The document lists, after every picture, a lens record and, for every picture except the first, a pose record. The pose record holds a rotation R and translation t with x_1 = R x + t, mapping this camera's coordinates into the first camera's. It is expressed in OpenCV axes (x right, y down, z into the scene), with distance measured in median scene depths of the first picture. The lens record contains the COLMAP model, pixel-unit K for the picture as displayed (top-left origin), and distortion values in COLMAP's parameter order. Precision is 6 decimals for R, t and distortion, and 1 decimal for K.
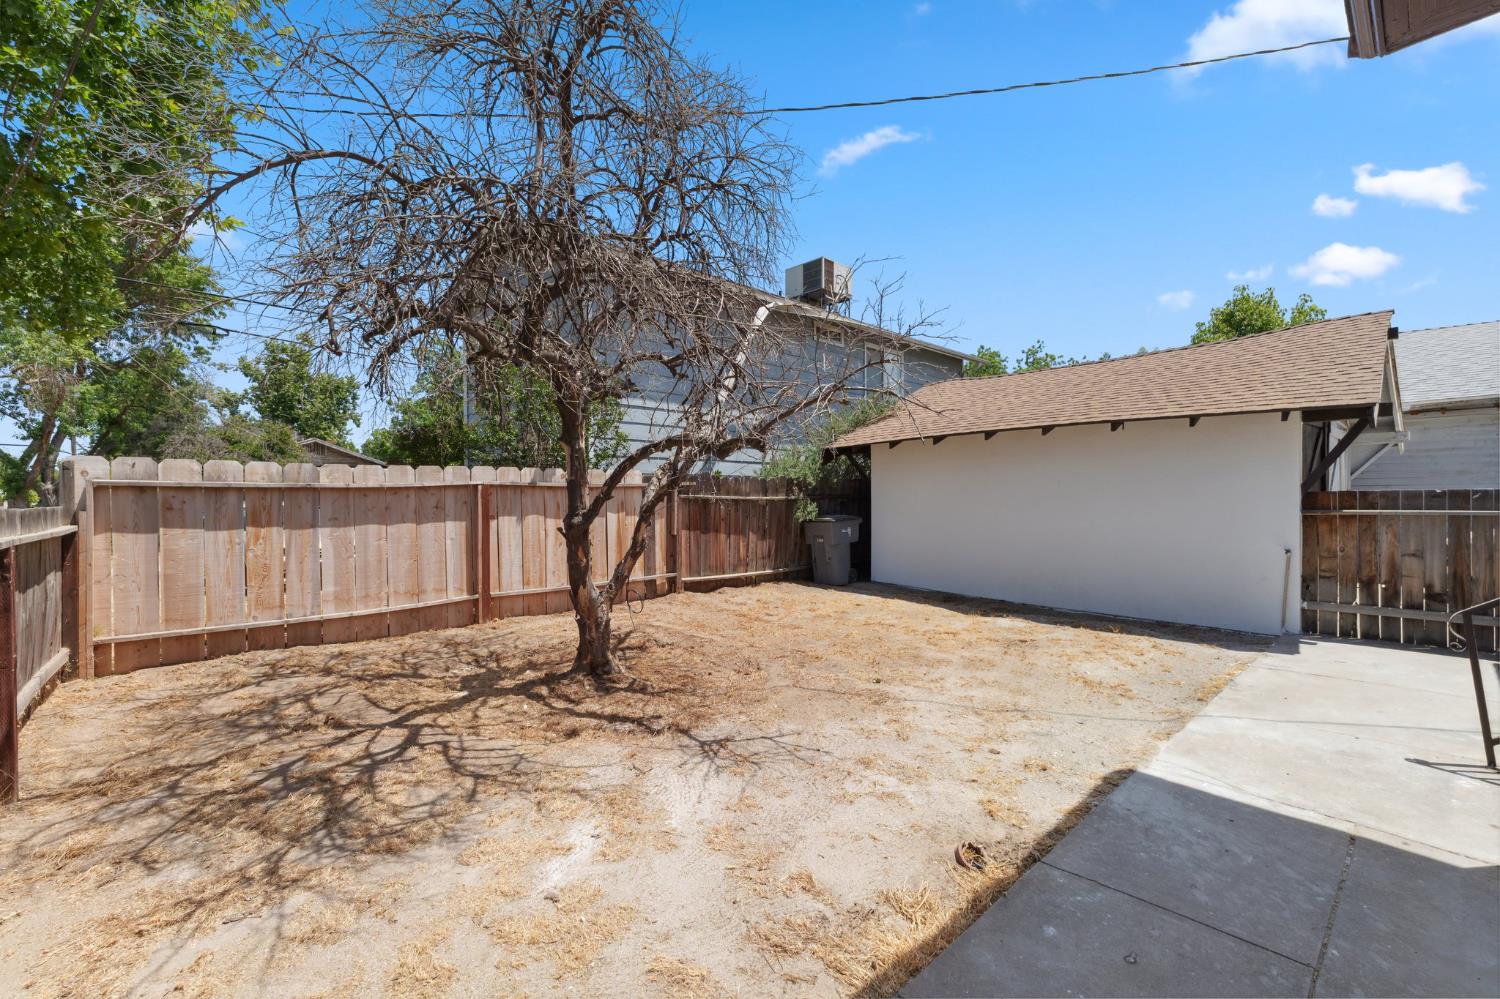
lens RADIAL K [[637.9, 0, 750.0], [0, 637.9, 499.5], [0, 0, 1]] dist [0.002096, 0.000175]
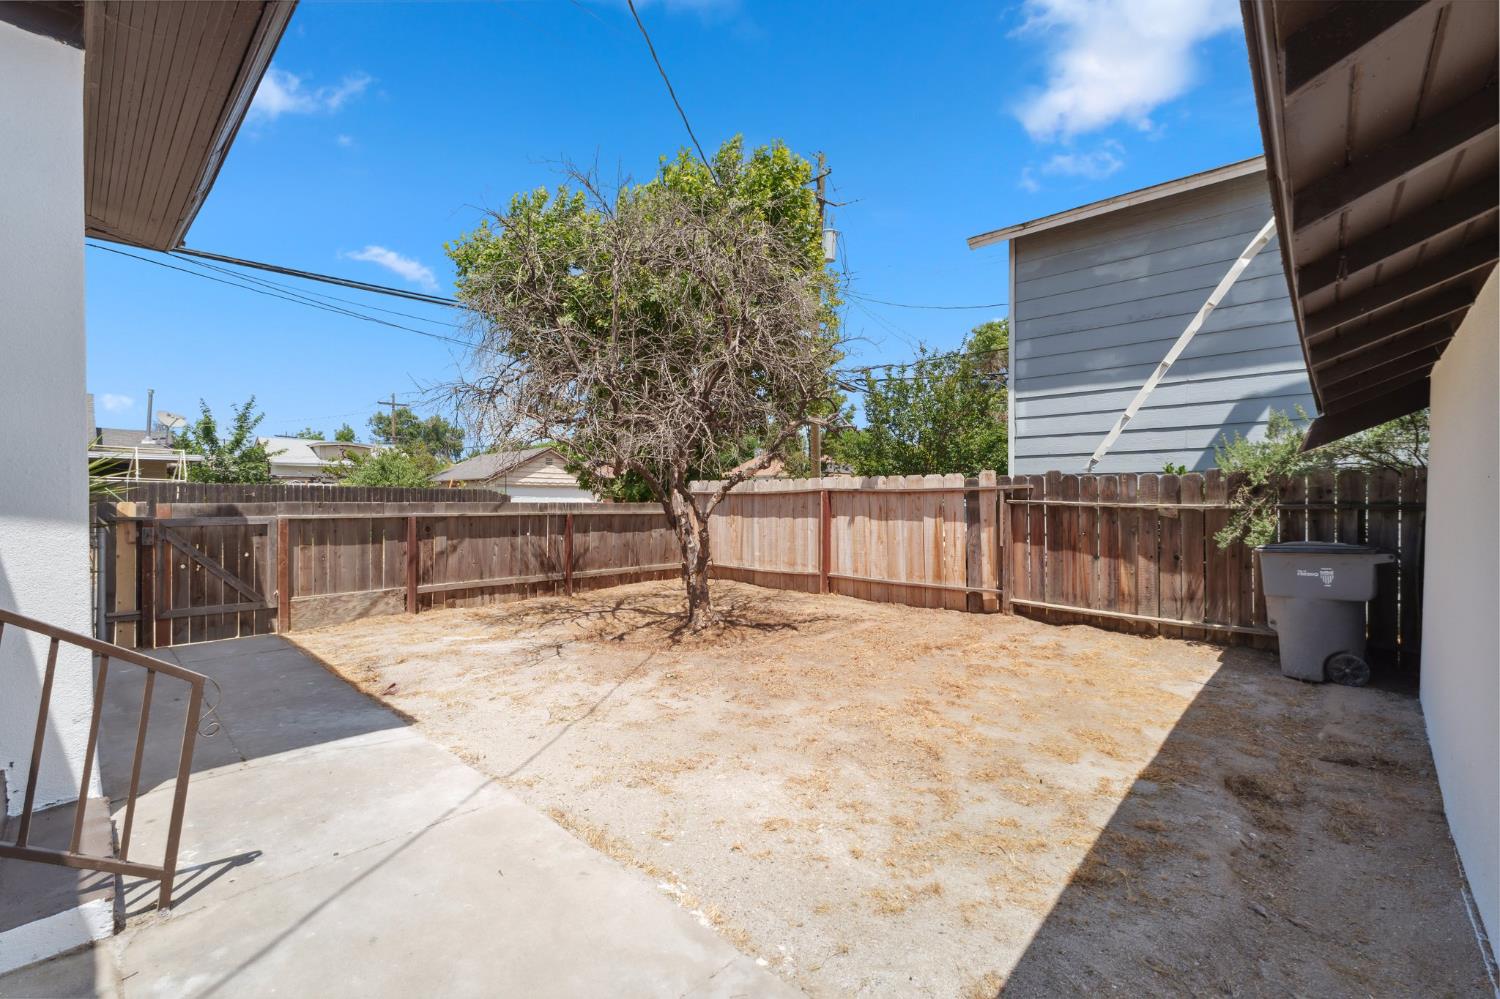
lens RADIAL K [[637.9, 0, 750.0], [0, 637.9, 499.5], [0, 0, 1]] dist [0.002096, 0.000175]
pose [[0.068652, 0.006516, -0.997619, 0.889696], [-0.011476, 0.999918, 0.005741, -0.010652], [0.997575, 0.011054, 0.068721, 0.744289]]
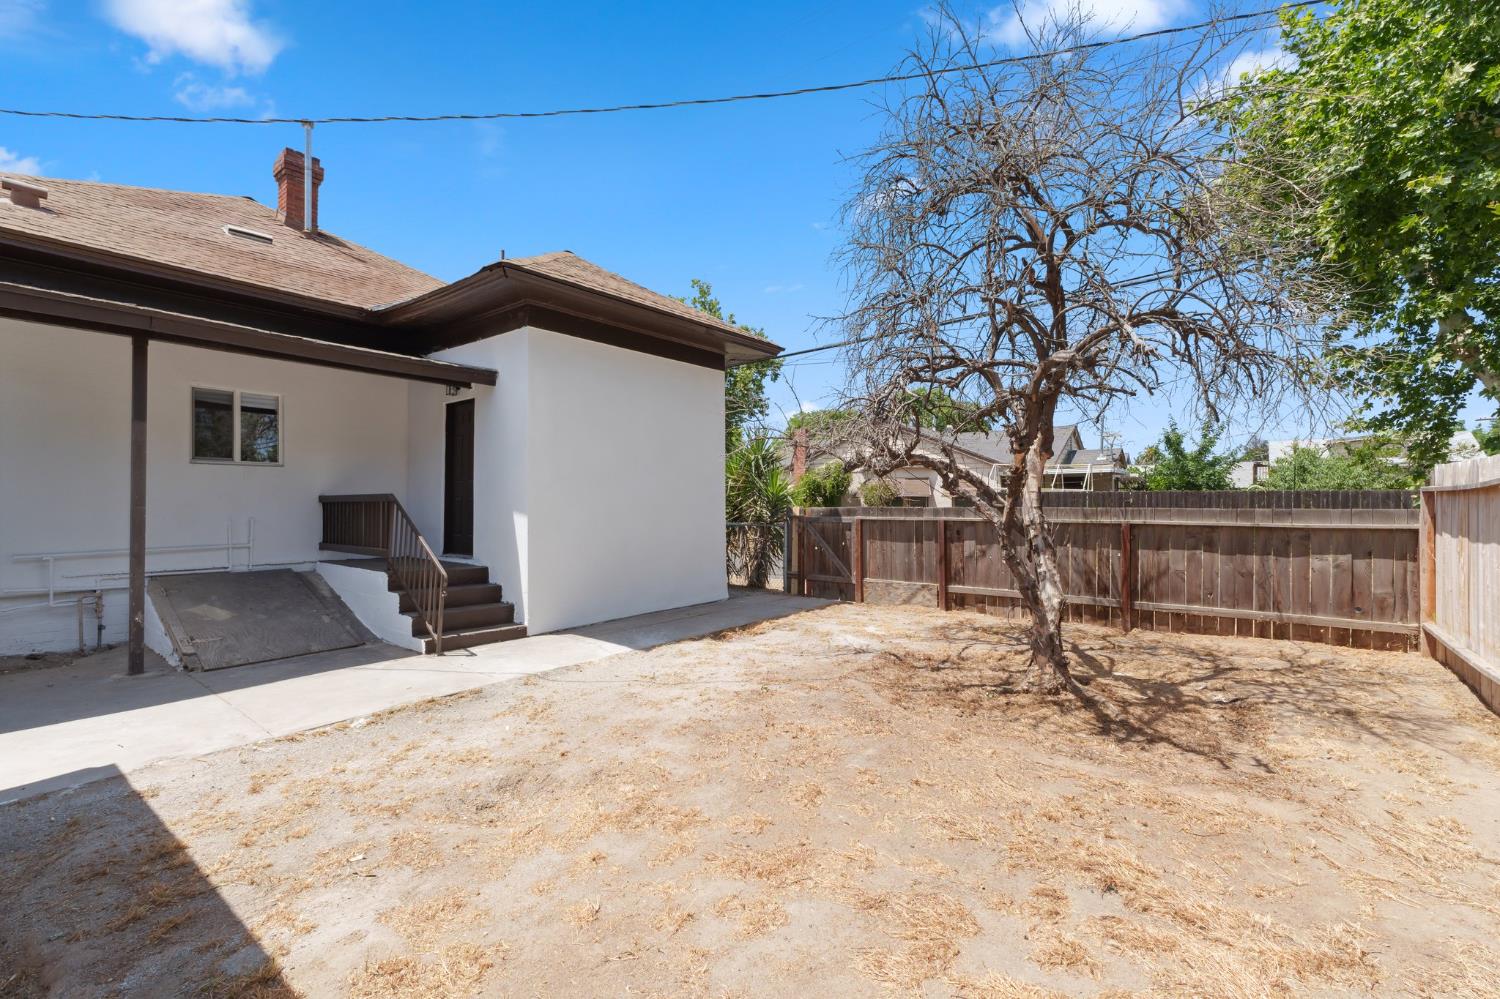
lens RADIAL K [[637.9, 0, 750.0], [0, 637.9, 499.5], [0, 0, 1]] dist [0.002096, 0.000175]
pose [[-0.989542, 0.005255, -0.144147, 0.259729], [0.005356, 0.999986, -0.000315, -0.008119], [0.144143, -0.001083, -0.989556, 1.386001]]
